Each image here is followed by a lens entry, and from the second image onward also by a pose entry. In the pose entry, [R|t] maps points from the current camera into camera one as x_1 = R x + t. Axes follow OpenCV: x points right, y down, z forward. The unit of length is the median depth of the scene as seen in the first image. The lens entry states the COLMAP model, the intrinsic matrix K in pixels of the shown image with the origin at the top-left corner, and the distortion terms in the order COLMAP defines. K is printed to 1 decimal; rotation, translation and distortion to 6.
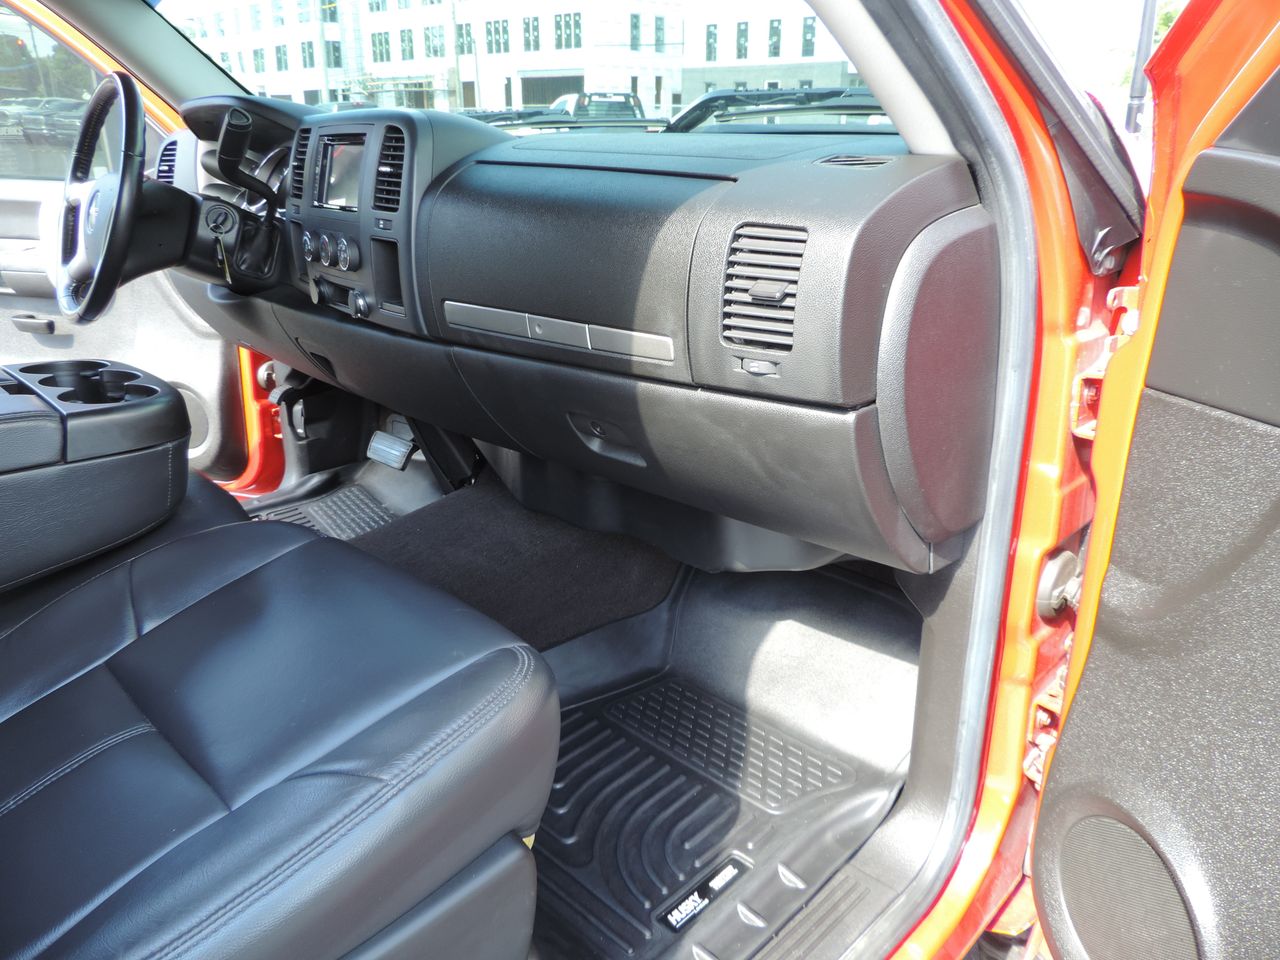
lens RADIAL K [[887.9, 0, 639.8], [0, 887.9, 476.3], [0, 0, 1]] dist [-0.032595, 0.003063]
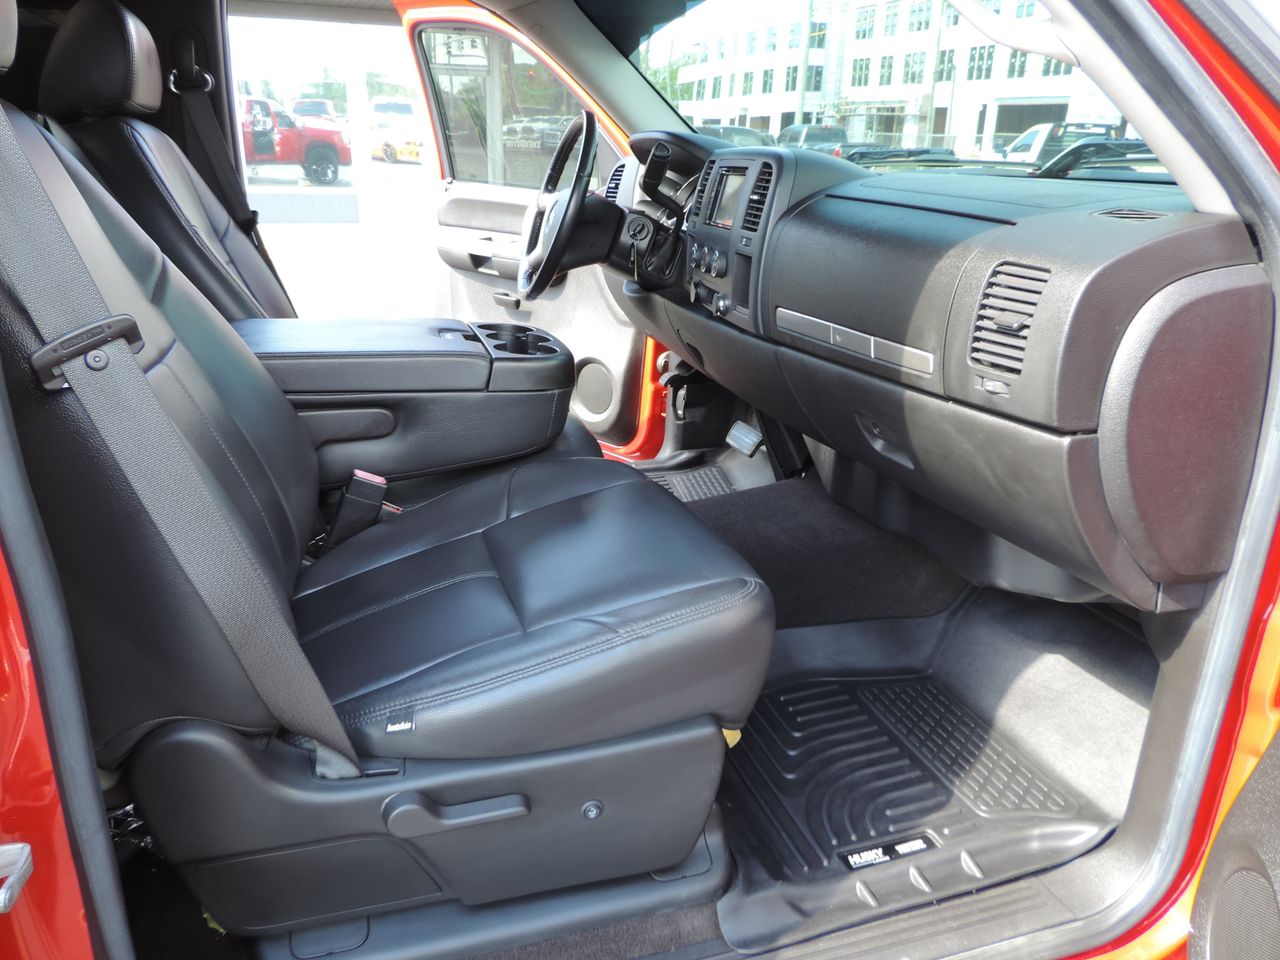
lens RADIAL K [[901.0, 0, 640.0], [0, 901.0, 480.0], [0, 0, 1]] dist [-0.053268, -0.002576]
pose [[0.885017, 0.177253, -0.430497, 0.174574], [-0.187020, 0.982154, 0.019915, 0.041051], [0.426344, 0.062886, 0.902372, -0.161235]]
